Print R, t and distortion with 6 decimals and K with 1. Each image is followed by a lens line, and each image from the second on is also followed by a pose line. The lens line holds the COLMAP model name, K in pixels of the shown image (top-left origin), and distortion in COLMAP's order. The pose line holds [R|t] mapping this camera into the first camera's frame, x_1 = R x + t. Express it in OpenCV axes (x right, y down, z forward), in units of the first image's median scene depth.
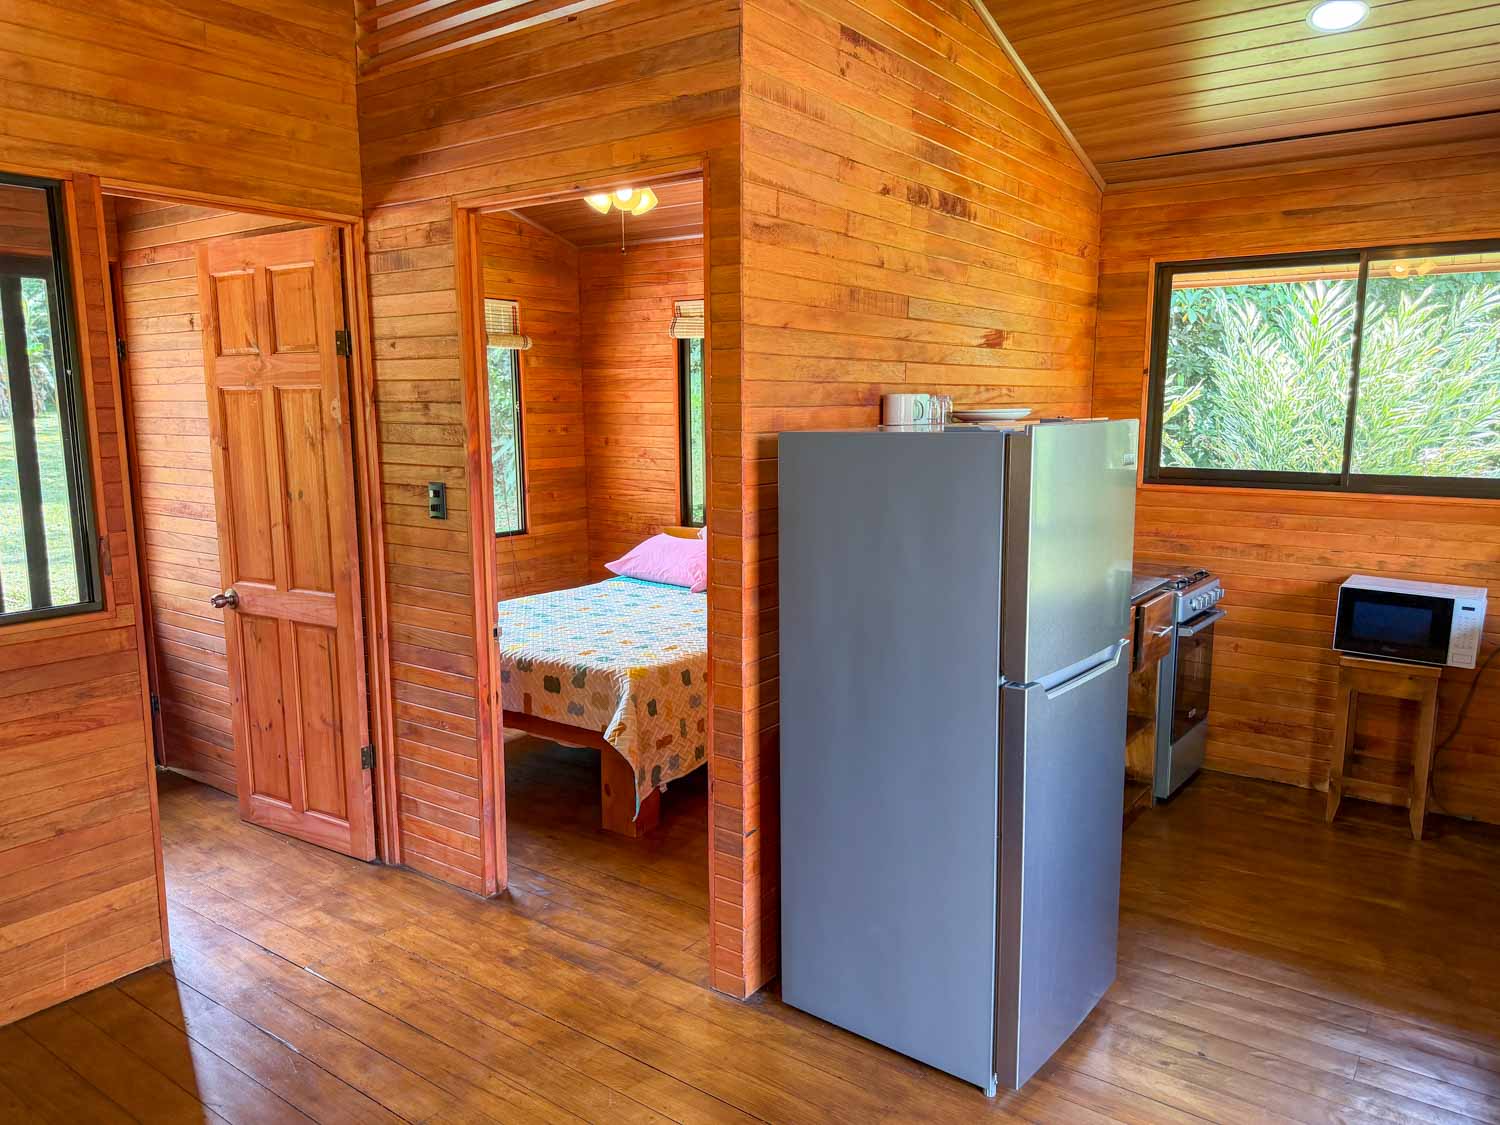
lens RADIAL K [[1060.3, 0, 756.8], [0, 1060.3, 559.9], [0, 0, 1]] dist [0.068737, -0.002420]
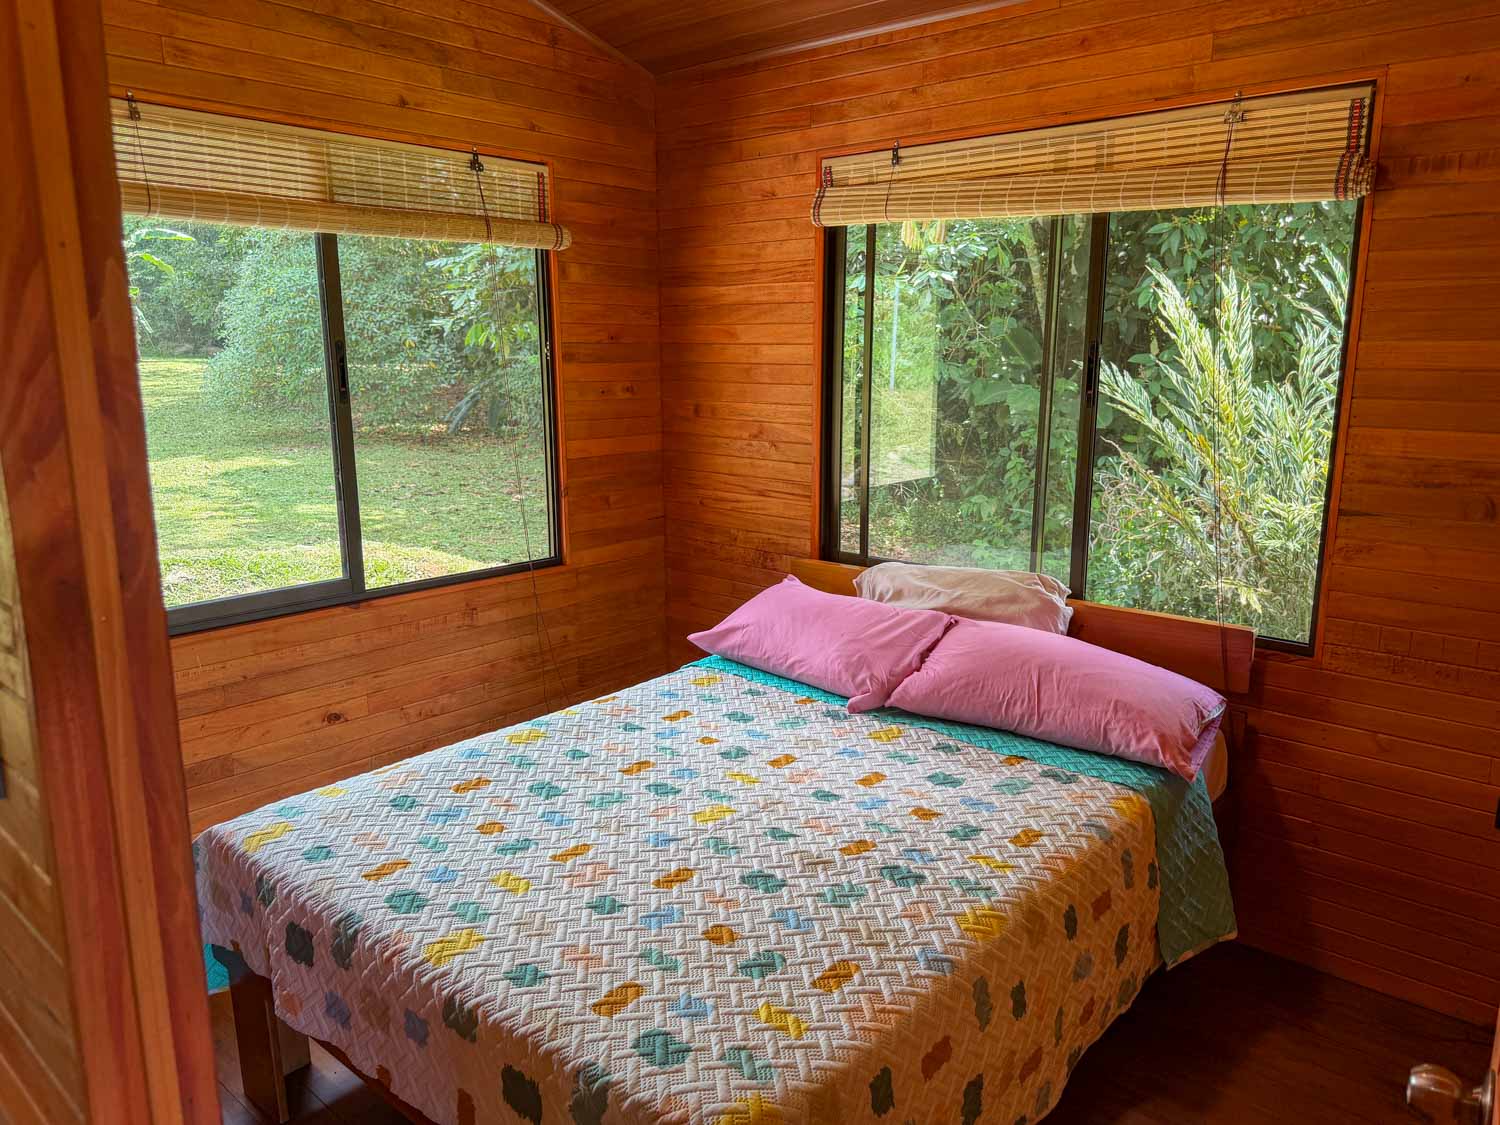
lens RADIAL K [[1060.3, 0, 744.1], [0, 1060.3, 565.5], [0, 0, 1]] dist [0.068737, -0.002420]
pose [[0.994264, 0.025331, -0.103907, -0.052460], [-0.019885, 0.998390, 0.053123, -0.058512], [0.105085, -0.050752, 0.993167, 0.418714]]
